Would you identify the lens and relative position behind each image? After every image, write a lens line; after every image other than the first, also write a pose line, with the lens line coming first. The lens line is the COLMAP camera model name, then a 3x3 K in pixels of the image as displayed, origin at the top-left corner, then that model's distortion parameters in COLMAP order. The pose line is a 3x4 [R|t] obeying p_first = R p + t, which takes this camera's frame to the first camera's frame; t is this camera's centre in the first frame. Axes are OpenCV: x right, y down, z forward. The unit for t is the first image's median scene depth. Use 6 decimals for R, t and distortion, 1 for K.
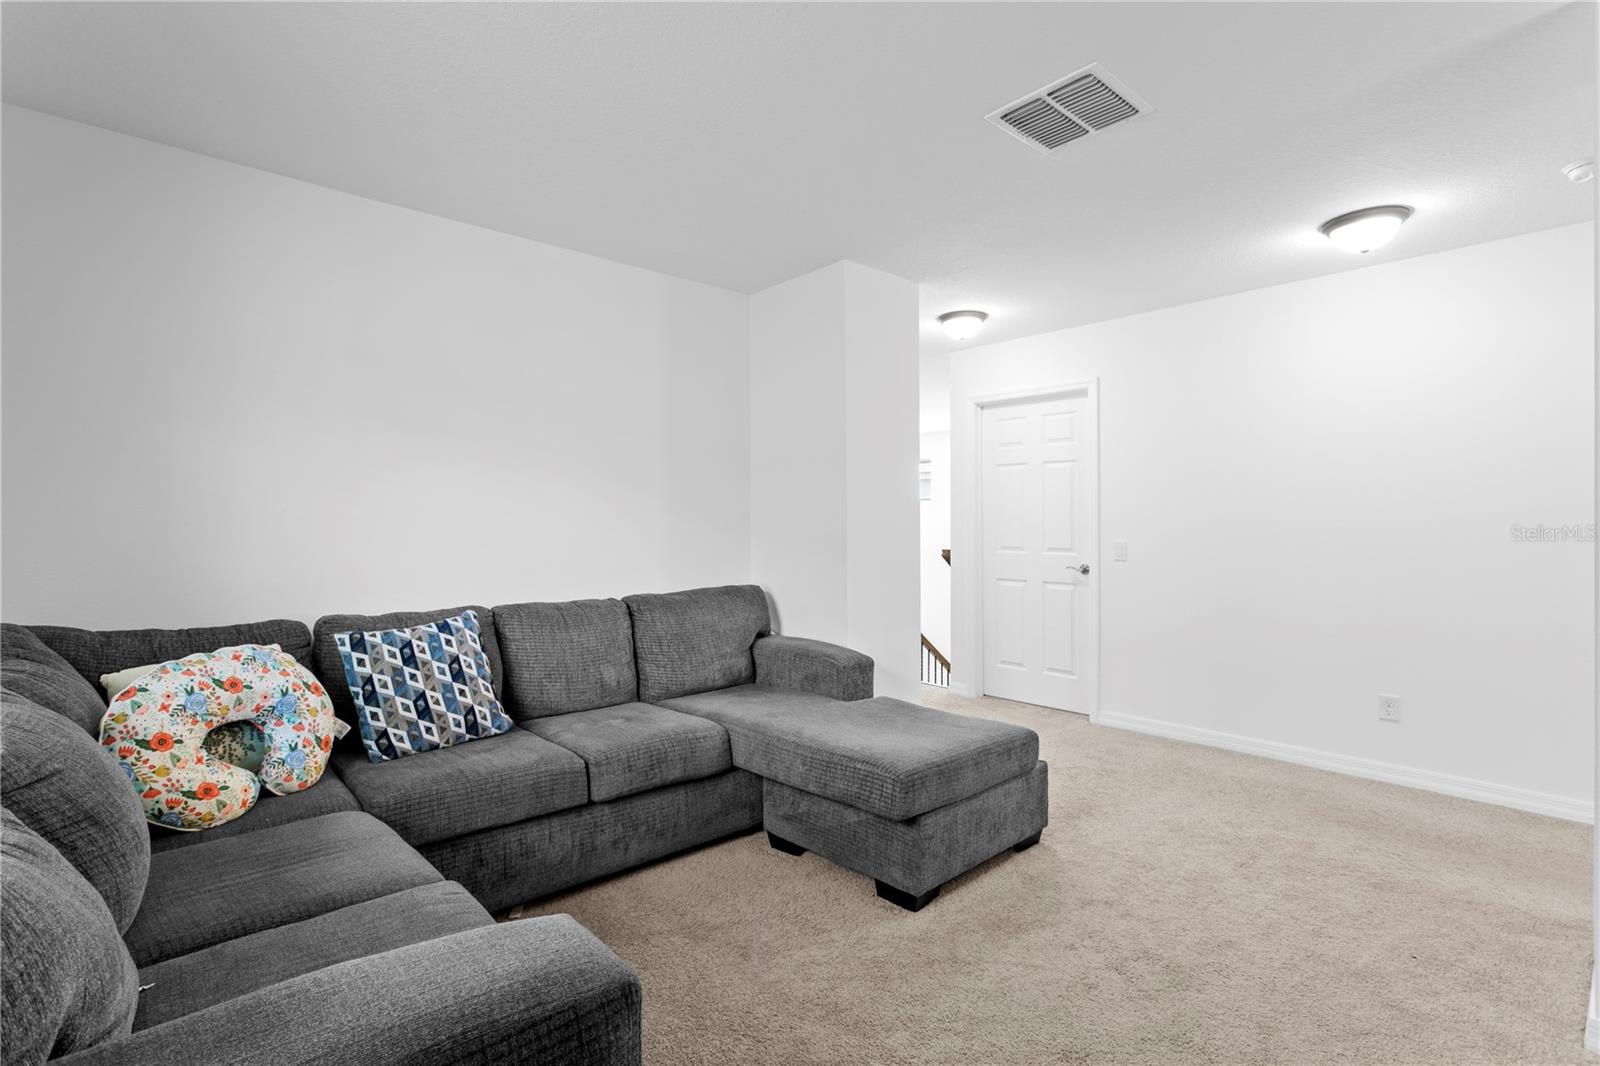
lens RADIAL K [[759.7, 0, 779.3], [0, 759.7, 532.1], [0, 0, 1]] dist [0.000212, -0.000812]
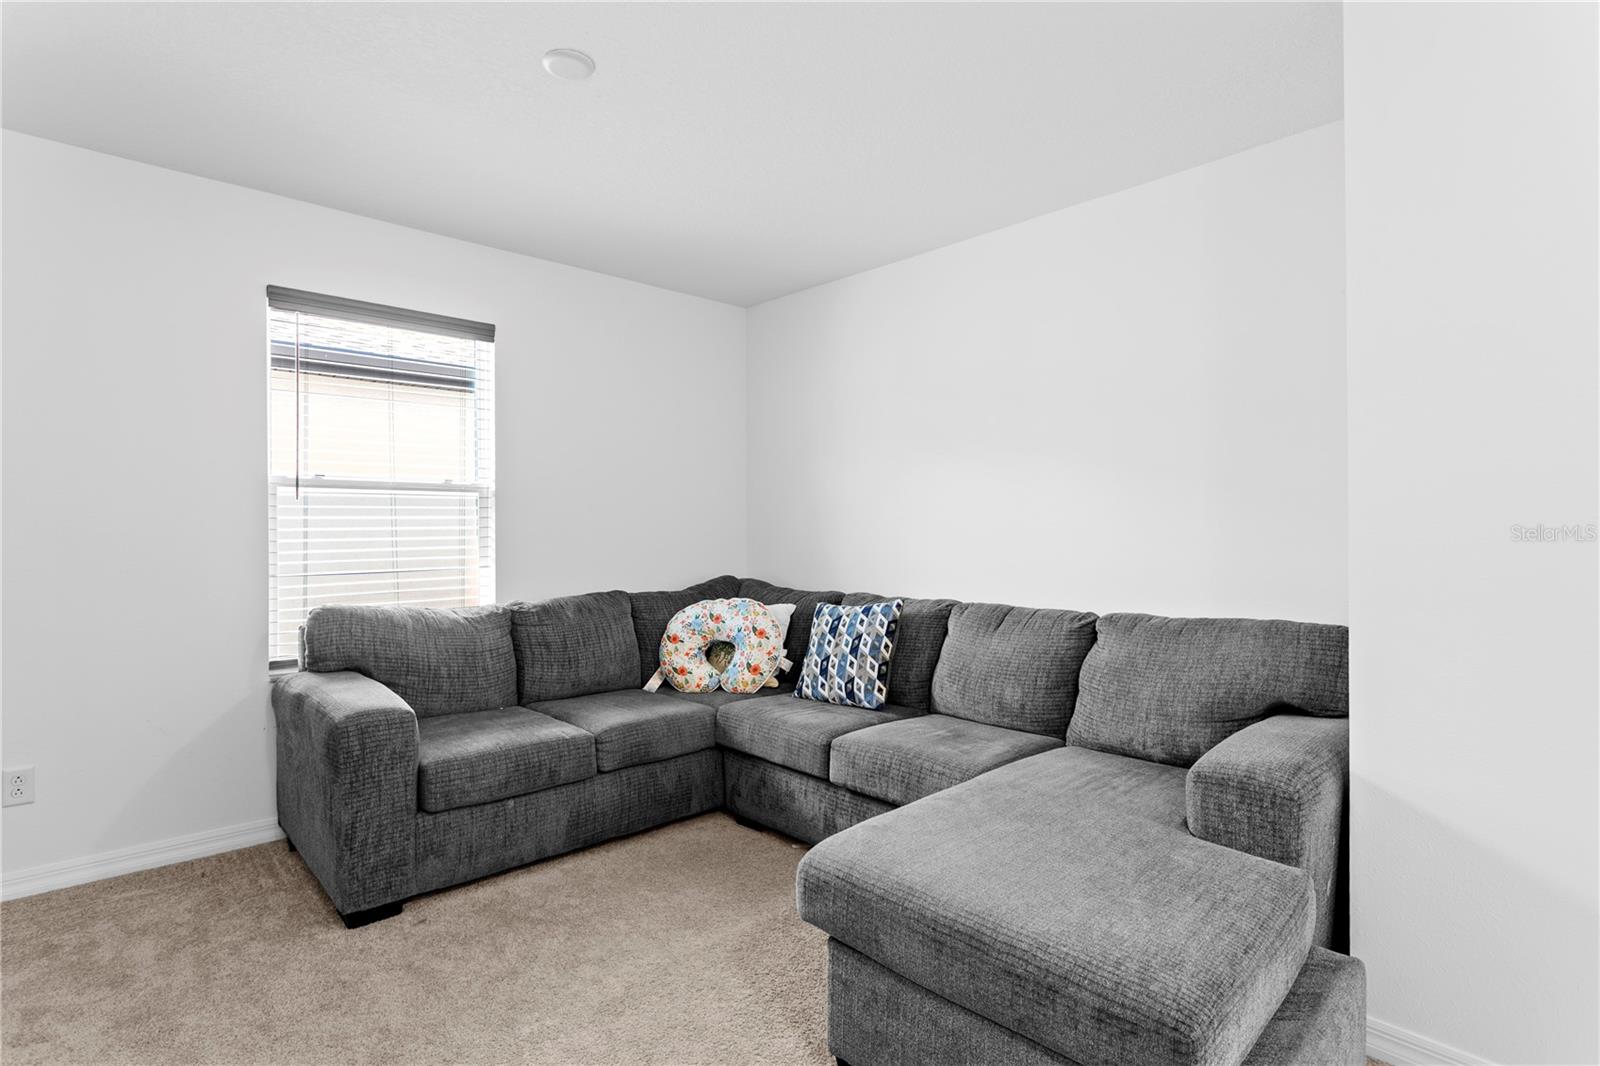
lens RADIAL K [[814.0, 0, 800.0], [0, 814.0, 533.0], [0, 0, 1]] dist [-0.003060, -0.000135]
pose [[0.036518, 0.001261, -0.999332, 0.928013], [-0.013659, 0.999906, 0.000763, 0.004705], [0.999240, 0.013622, 0.036532, 0.934807]]
